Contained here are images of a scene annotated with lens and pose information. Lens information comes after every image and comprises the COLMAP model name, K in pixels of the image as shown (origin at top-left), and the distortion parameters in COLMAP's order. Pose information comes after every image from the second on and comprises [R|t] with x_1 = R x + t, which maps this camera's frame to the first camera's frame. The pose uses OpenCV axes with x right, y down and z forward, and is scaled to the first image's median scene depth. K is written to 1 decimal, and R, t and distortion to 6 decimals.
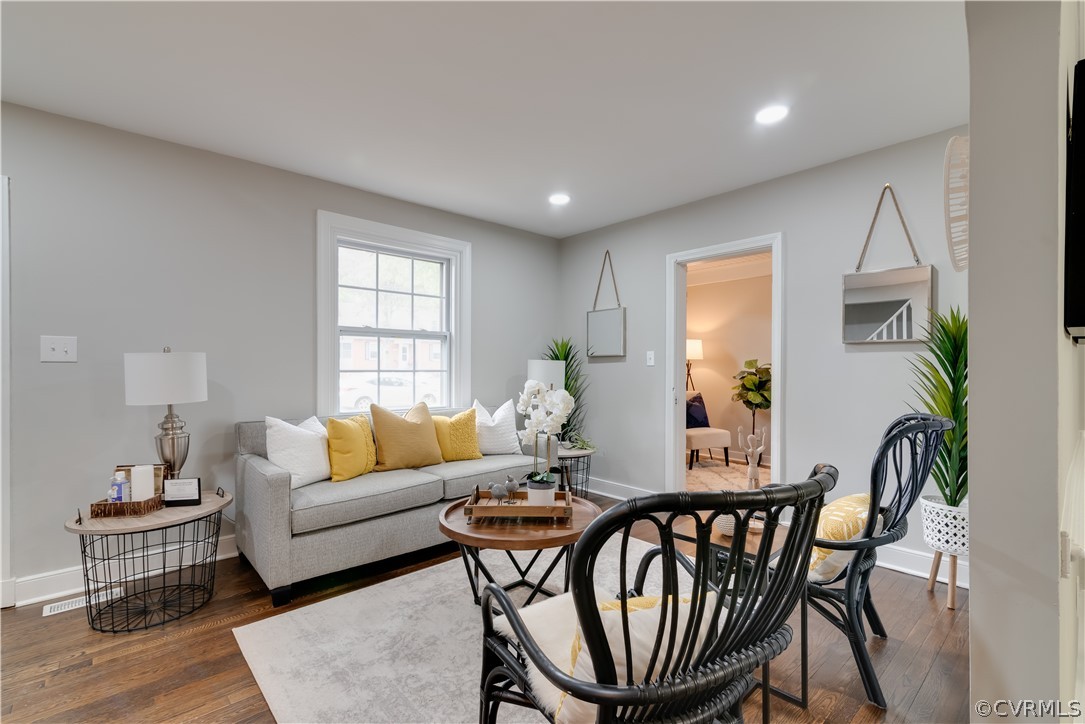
lens RADIAL K [[484.9, 0, 537.6], [0, 484.9, 367.3], [0, 0, 1]] dist [0.013343, -0.000693]
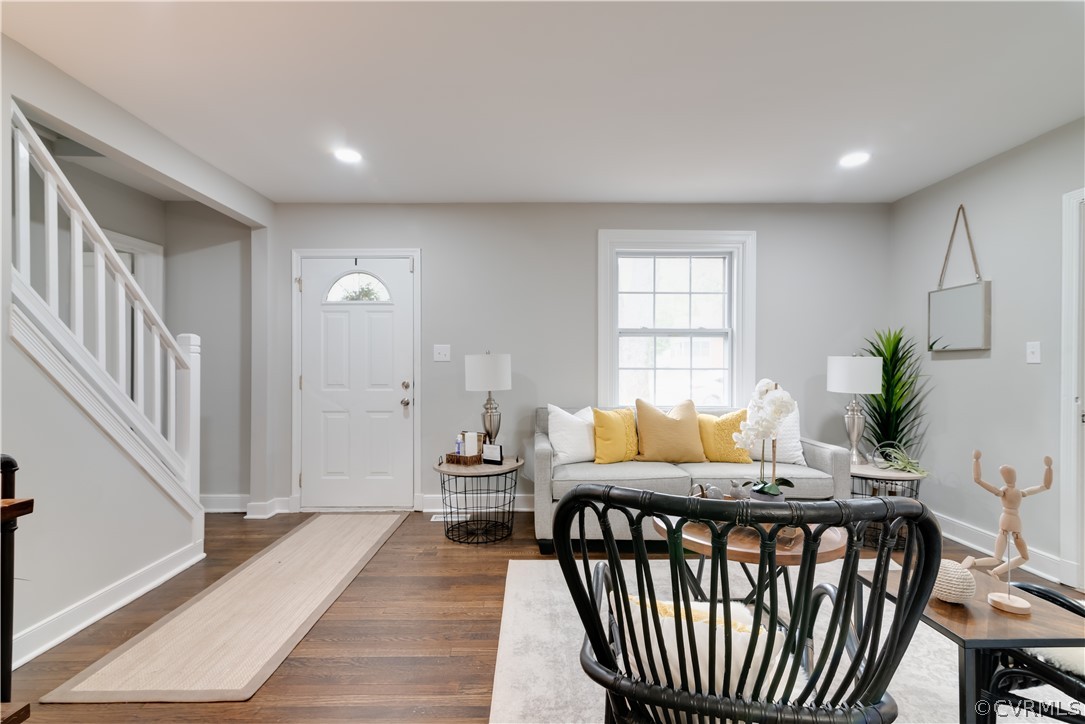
lens RADIAL K [[484.9, 0, 537.6], [0, 484.9, 367.3], [0, 0, 1]] dist [0.013343, -0.000693]
pose [[0.749393, 0.003125, -0.662118, 0.268930], [-0.001715, 0.999995, 0.002779, 0.002826], [0.662123, -0.000947, 0.749395, 0.045778]]
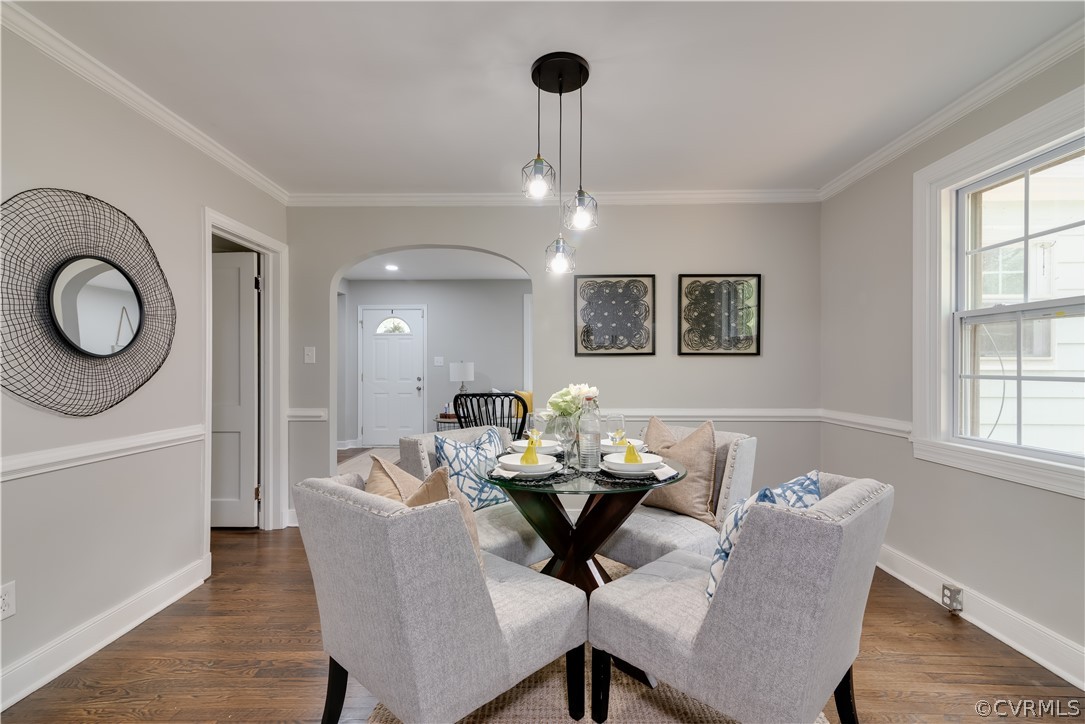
lens RADIAL K [[485.3, 0, 540.1], [0, 485.3, 372.2], [0, 0, 1]] dist [0.011675, -0.000209]
pose [[0.735402, 0.005278, -0.677610, 1.351134], [-0.001583, 0.999980, 0.006072, 0.007089], [0.677629, -0.003393, 0.735396, -0.667109]]
